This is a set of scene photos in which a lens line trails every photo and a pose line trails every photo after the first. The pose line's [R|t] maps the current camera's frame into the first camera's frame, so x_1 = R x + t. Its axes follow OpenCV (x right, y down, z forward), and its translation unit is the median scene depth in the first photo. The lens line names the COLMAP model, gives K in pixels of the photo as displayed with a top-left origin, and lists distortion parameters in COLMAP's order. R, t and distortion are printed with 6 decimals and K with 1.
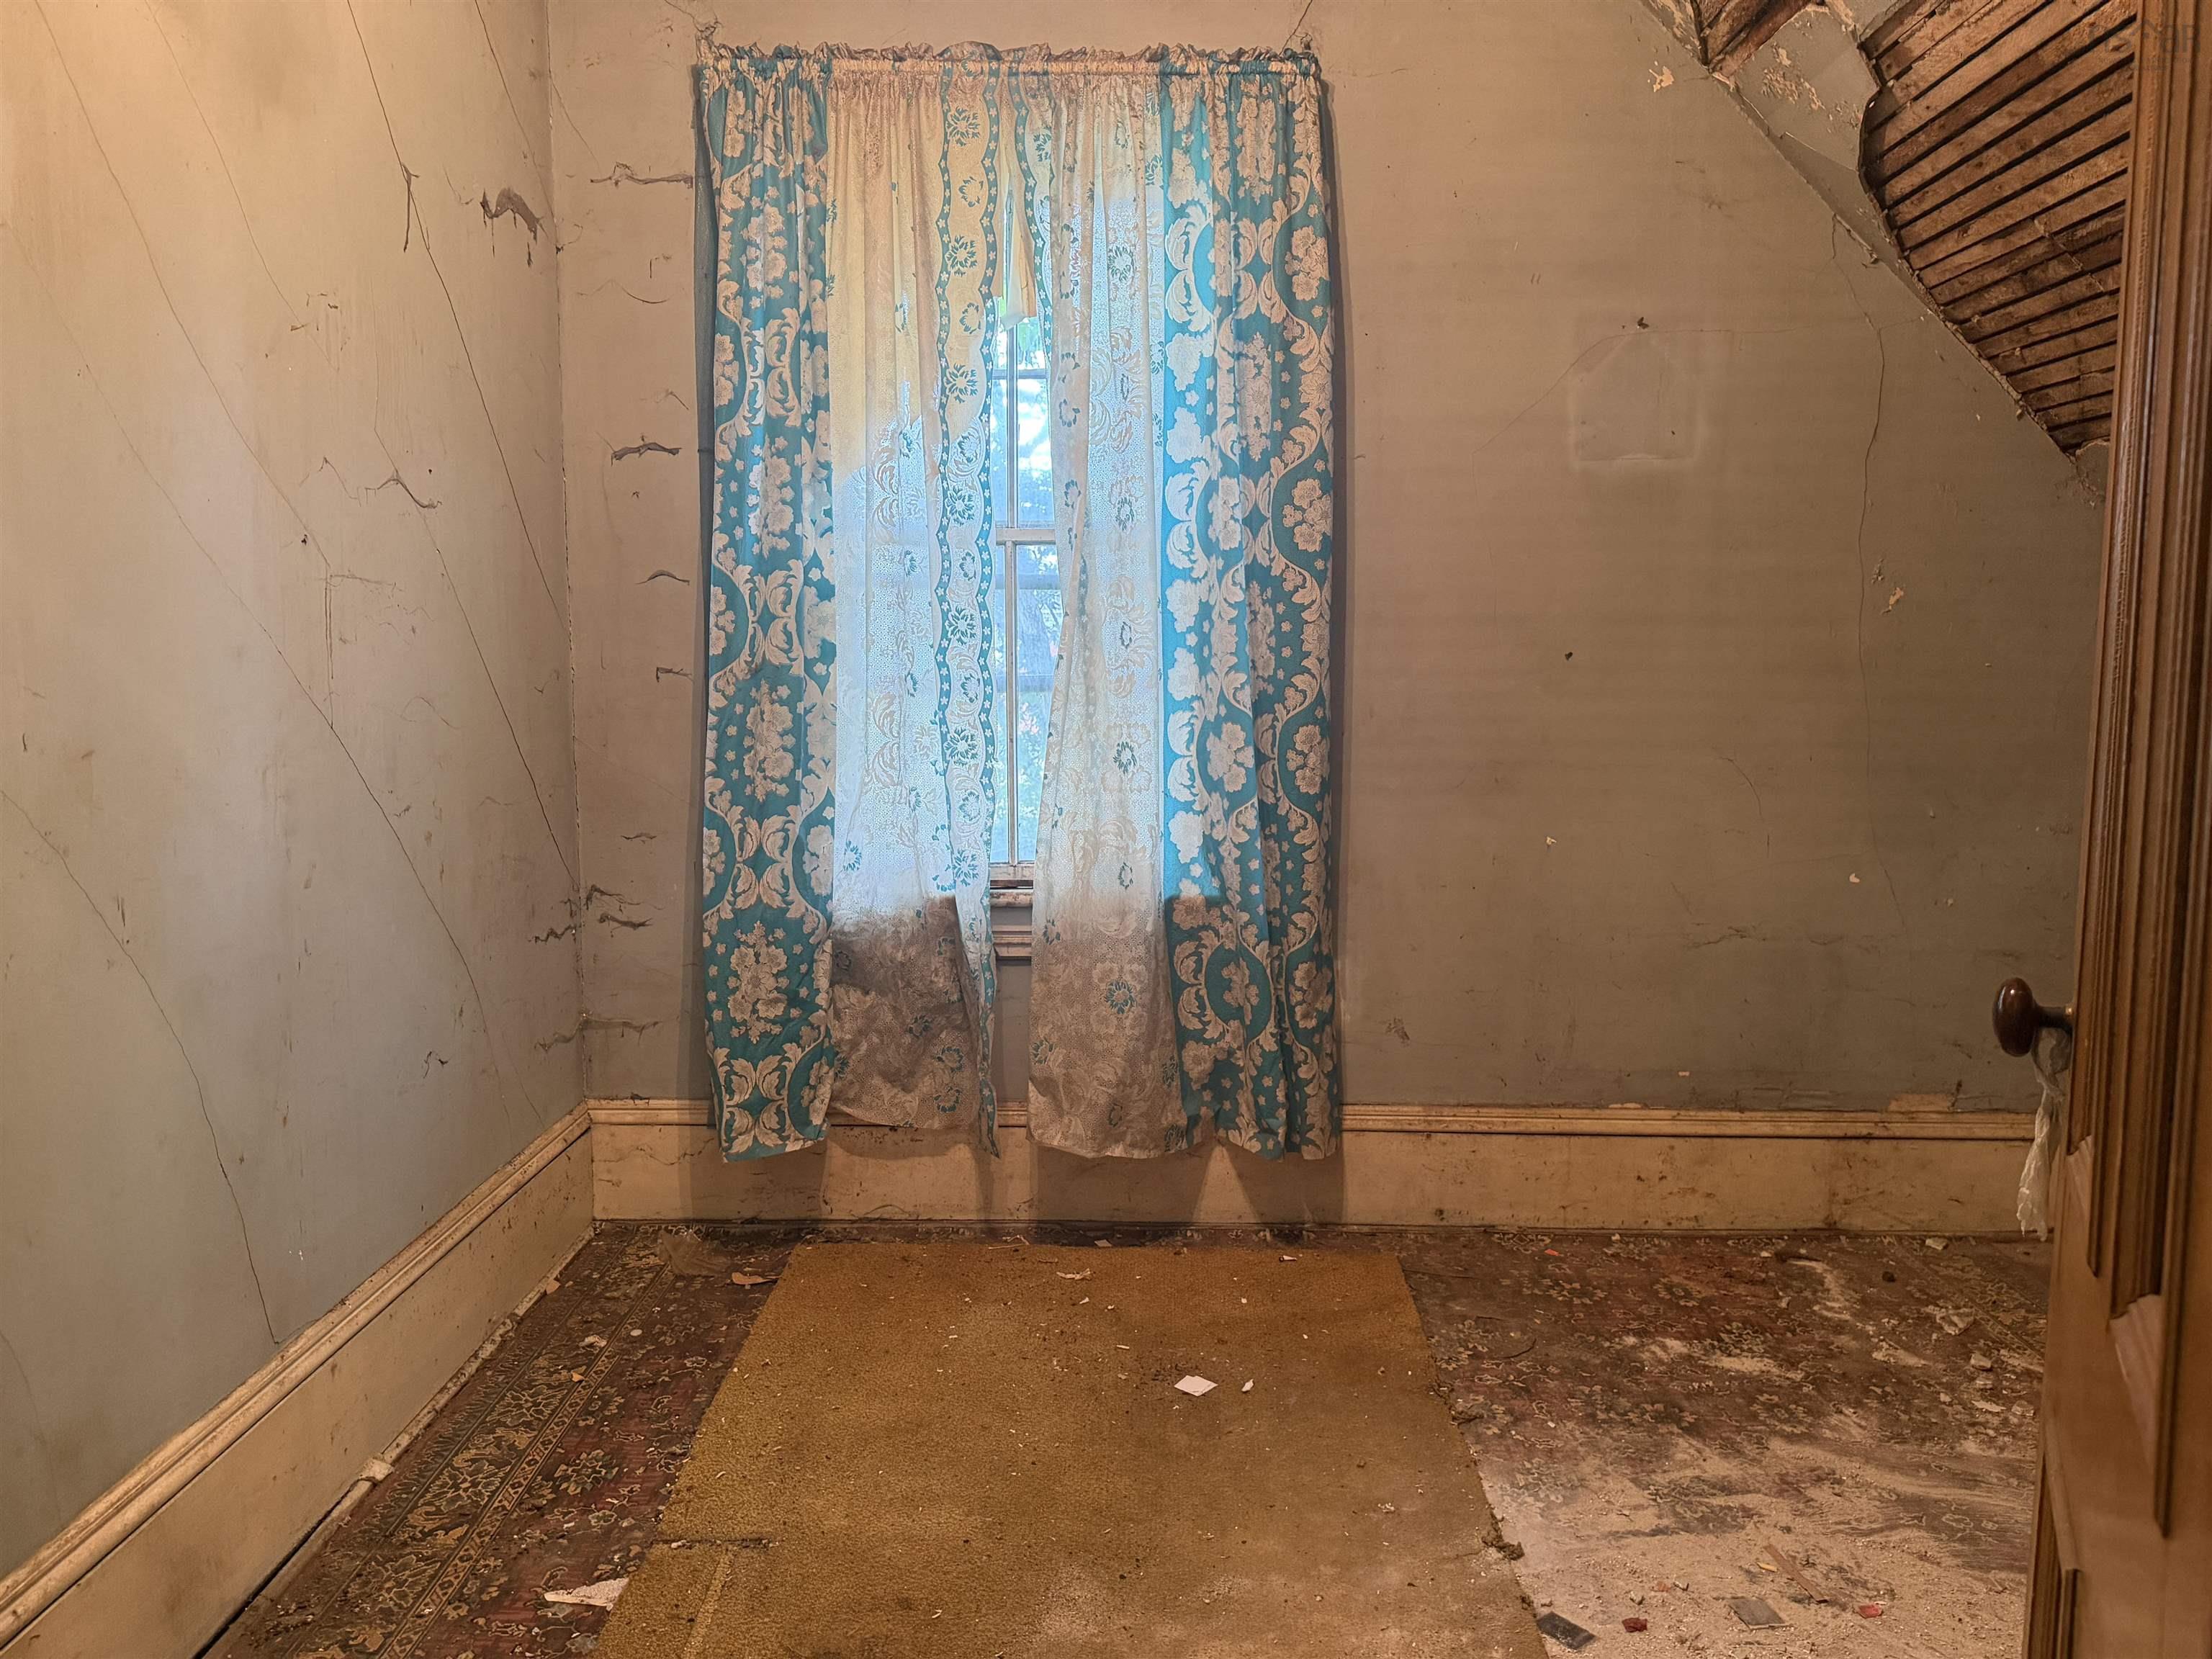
lens RADIAL K [[1603.4, 0, 1088.1], [0, 1603.4, 832.2], [0, 0, 1]] dist [0.105306, -0.107979]
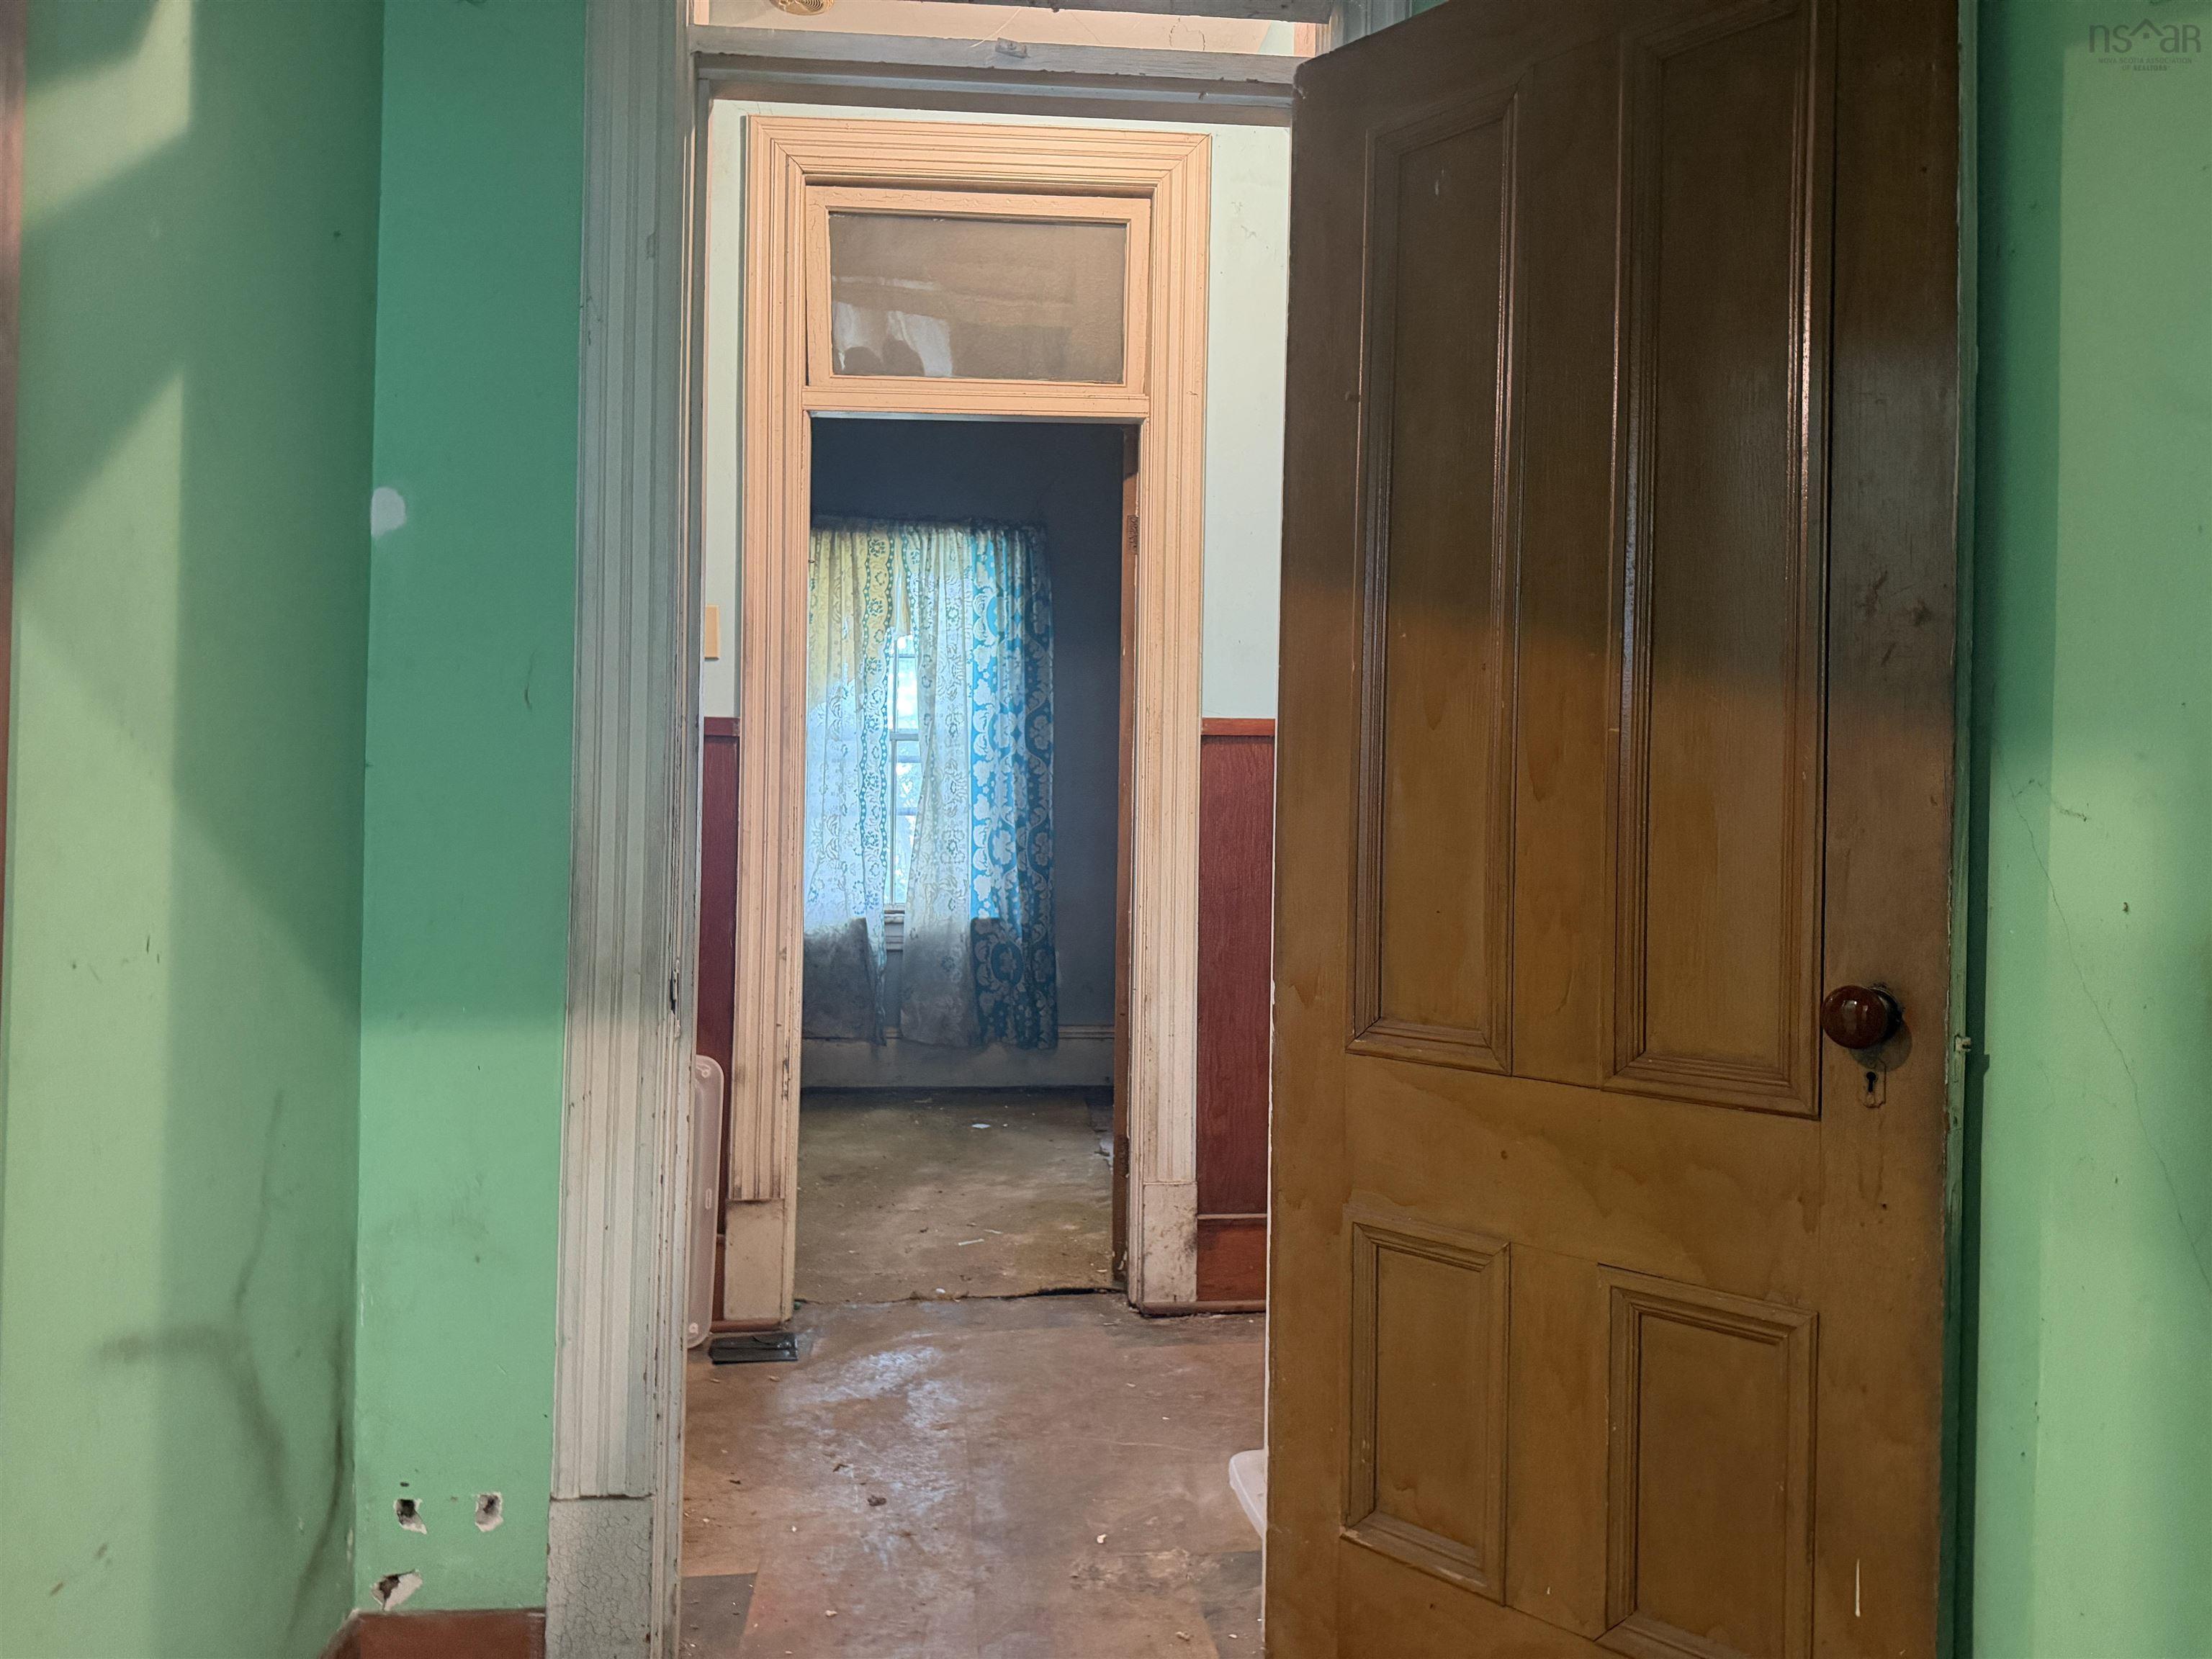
lens RADIAL K [[1603.4, 0, 1113.1], [0, 1603.4, 824.1], [0, 0, 1]] dist [0.105306, -0.107979]
pose [[0.994232, 0.012475, 0.106519, 0.009025], [-0.000897, 0.994144, -0.108057, 0.143202], [-0.107243, 0.107338, 0.988422, -1.028890]]
